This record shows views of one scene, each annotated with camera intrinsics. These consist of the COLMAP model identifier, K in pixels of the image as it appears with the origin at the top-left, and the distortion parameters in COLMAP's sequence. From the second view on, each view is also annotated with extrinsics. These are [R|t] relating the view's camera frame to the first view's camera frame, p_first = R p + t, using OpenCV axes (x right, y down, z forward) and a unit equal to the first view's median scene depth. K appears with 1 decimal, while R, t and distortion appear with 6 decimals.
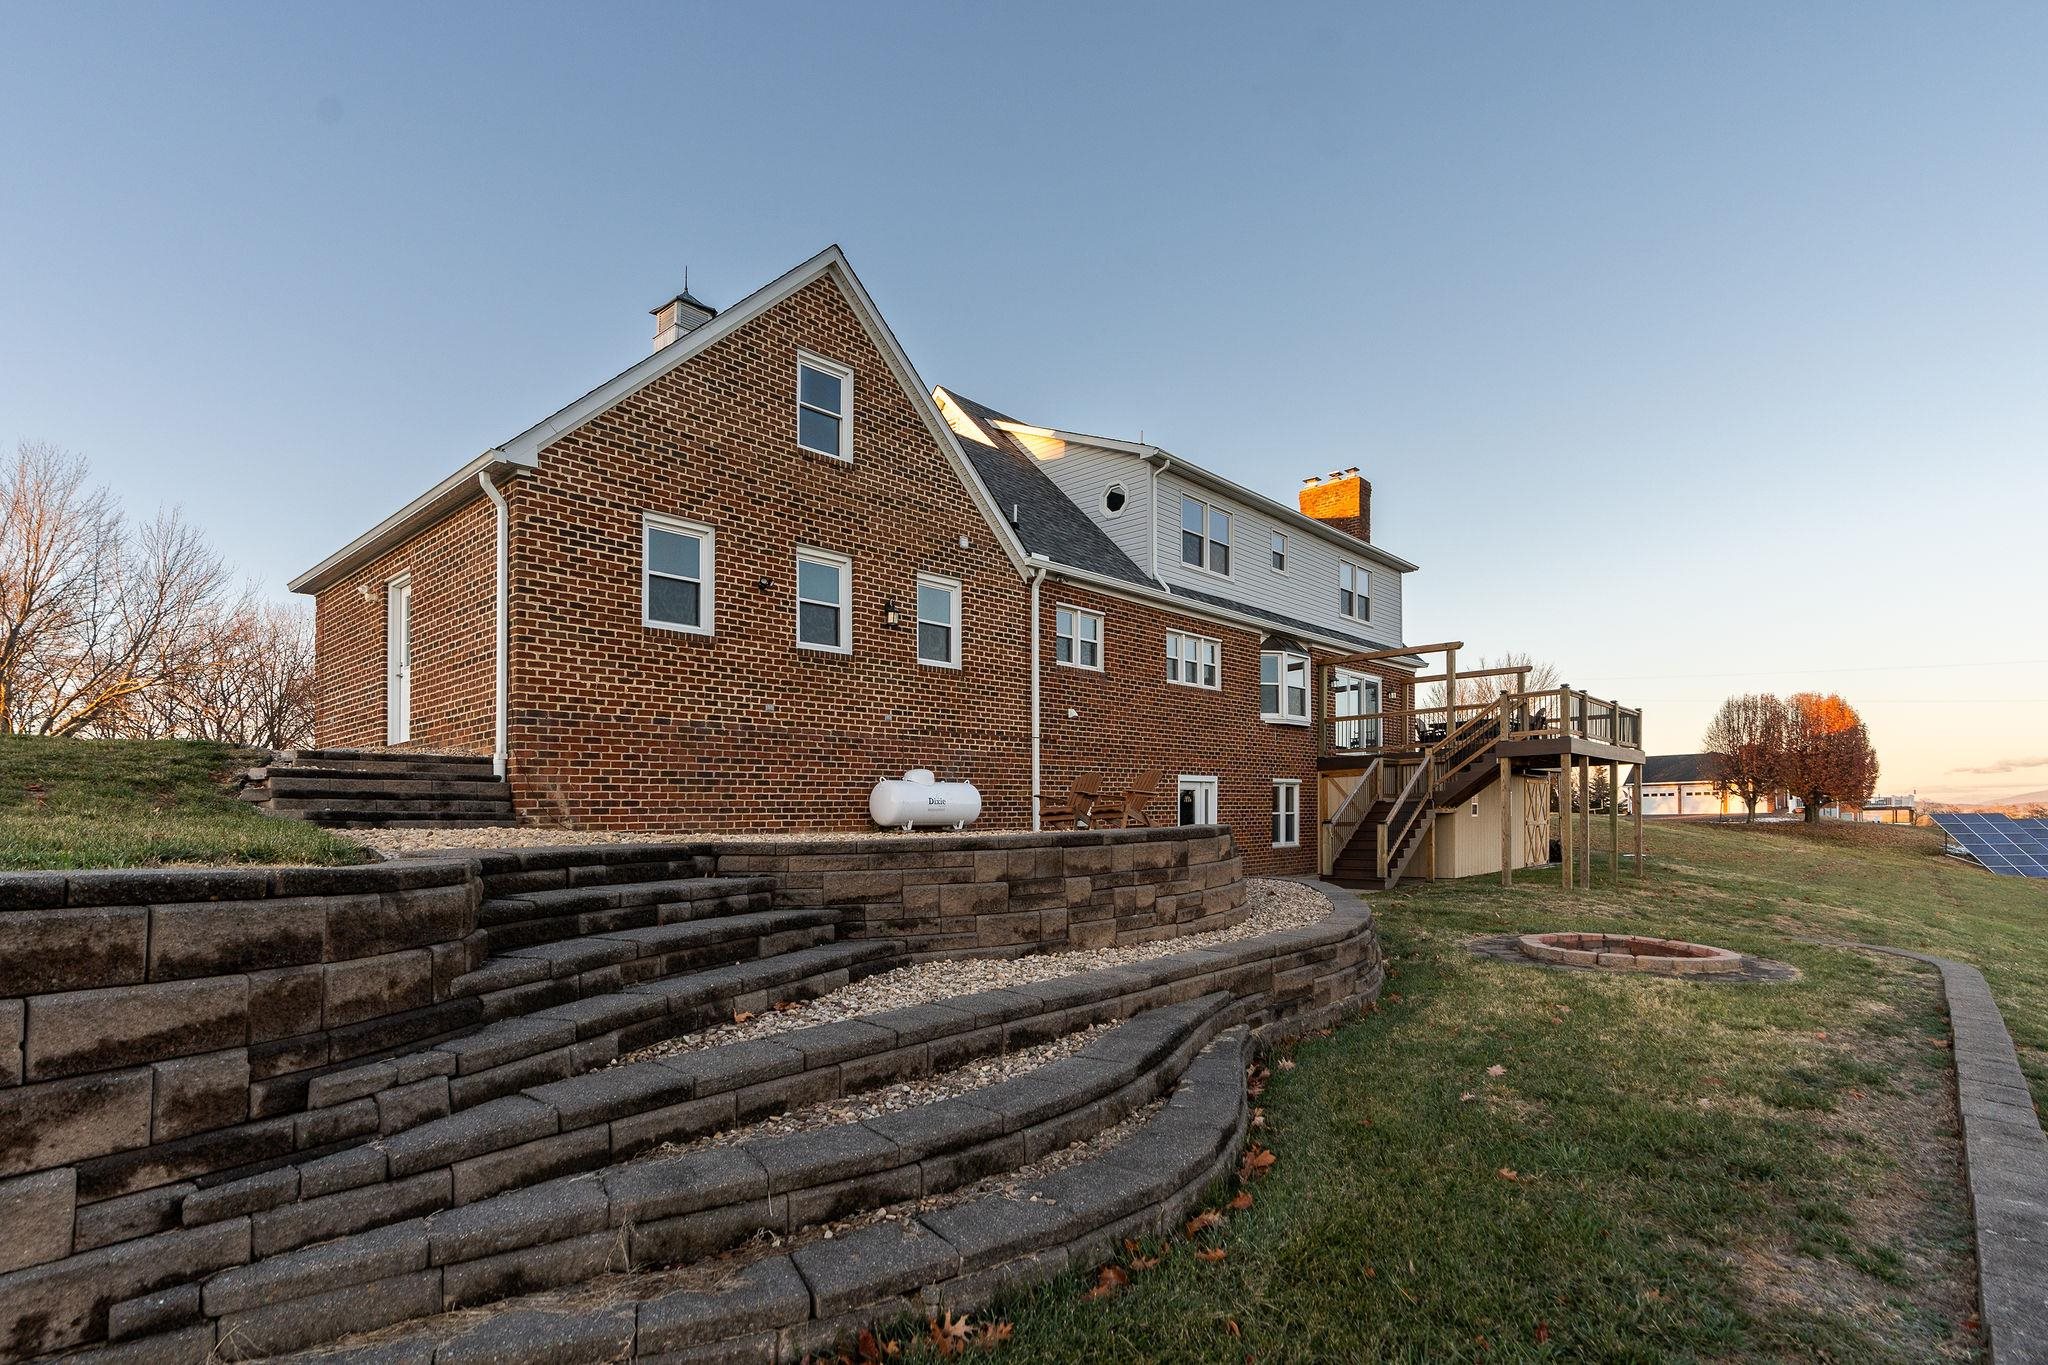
lens RADIAL K [[970.3, 0, 1056.5], [0, 970.3, 787.2], [0, 0, 1]] dist [-0.011616, -0.000066]
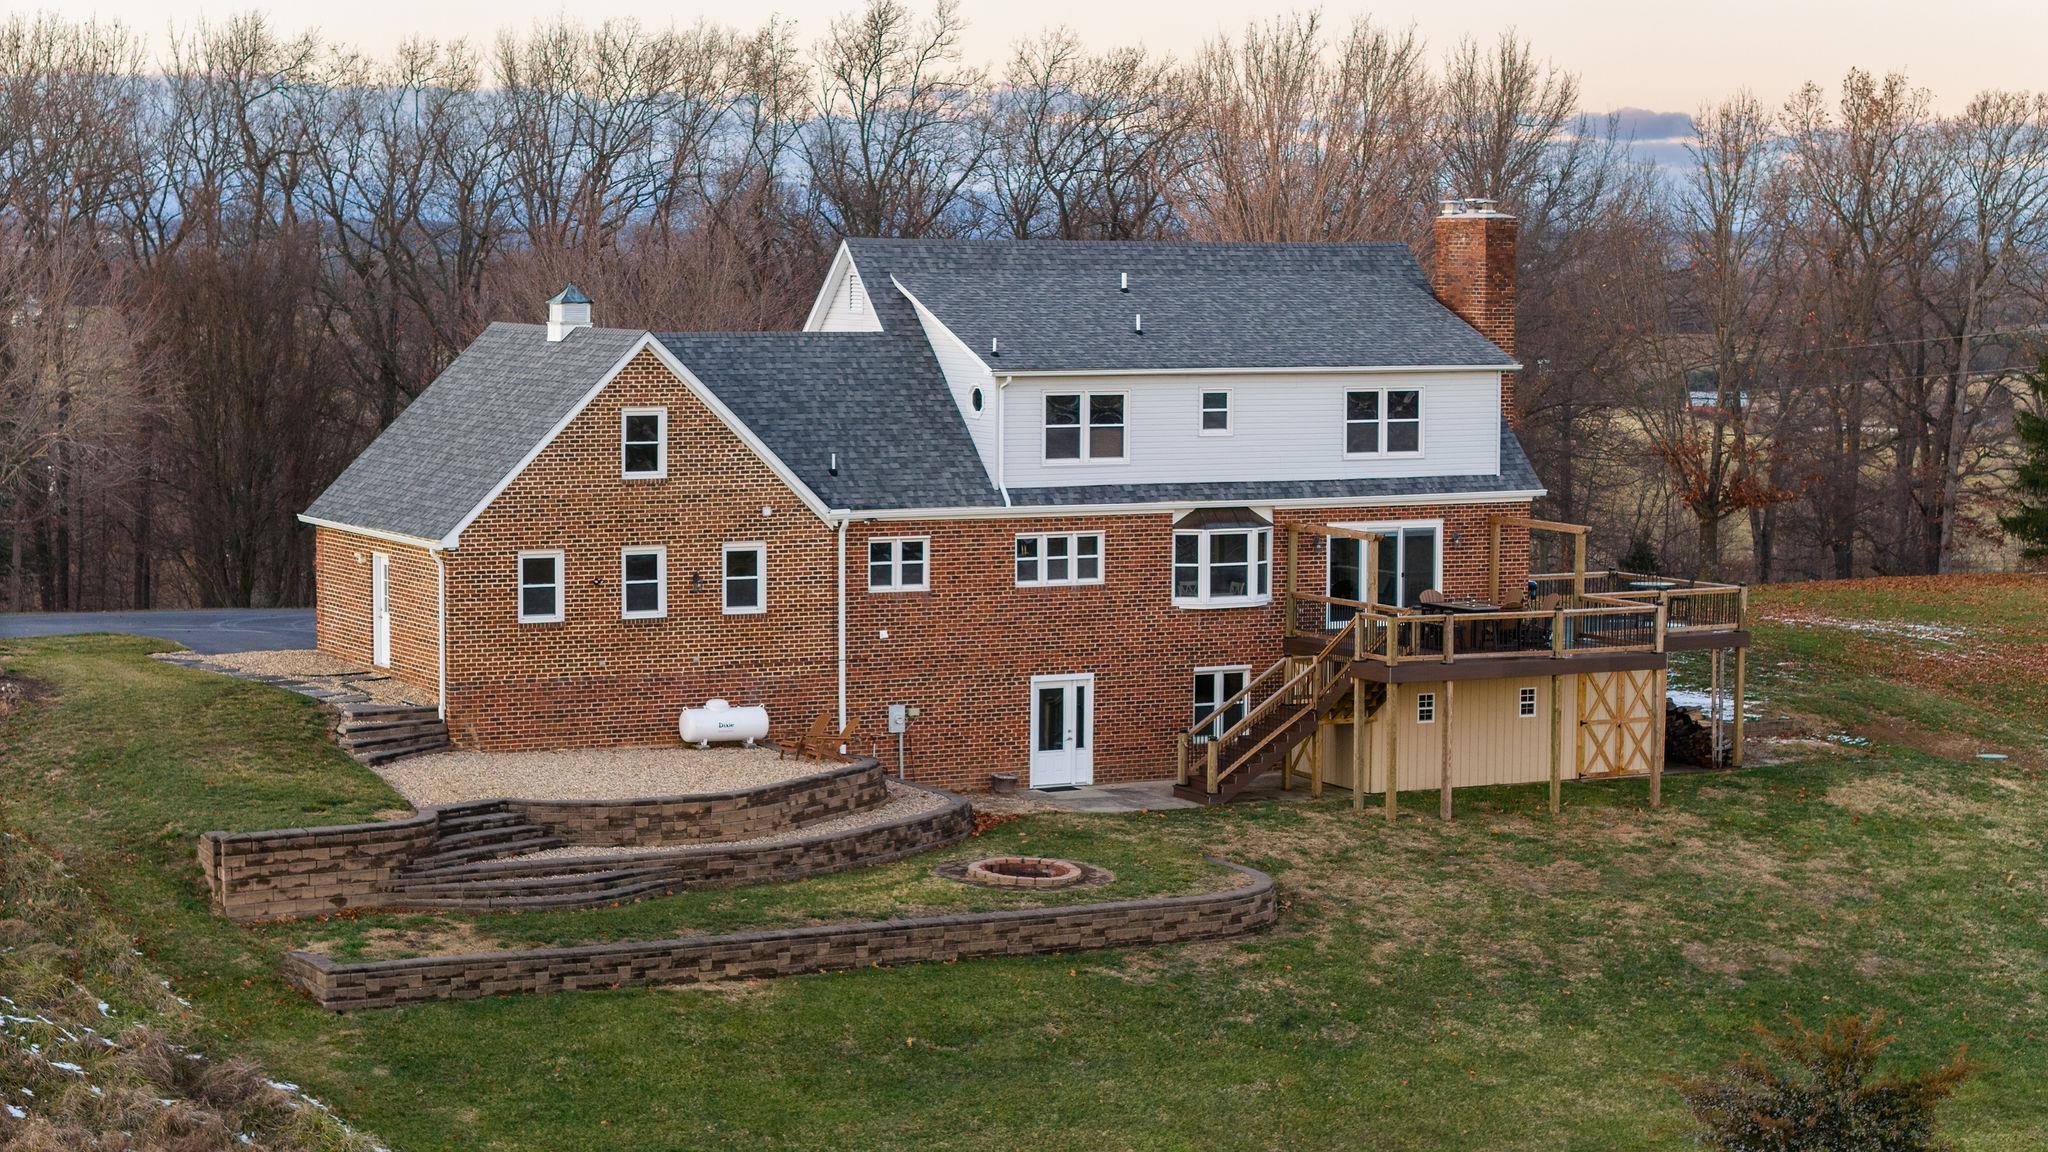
lens RADIAL K [[4035.0, 0, 1024.0], [0, 4035.0, 576.0], [0, 0, 1]] dist [-0.181280, 0.205969]
pose [[0.928620, 0.057418, -0.366563, 2.940091], [-0.010060, 0.991487, 0.129819, -1.177391], [0.370896, -0.116865, 0.921292, -5.084769]]
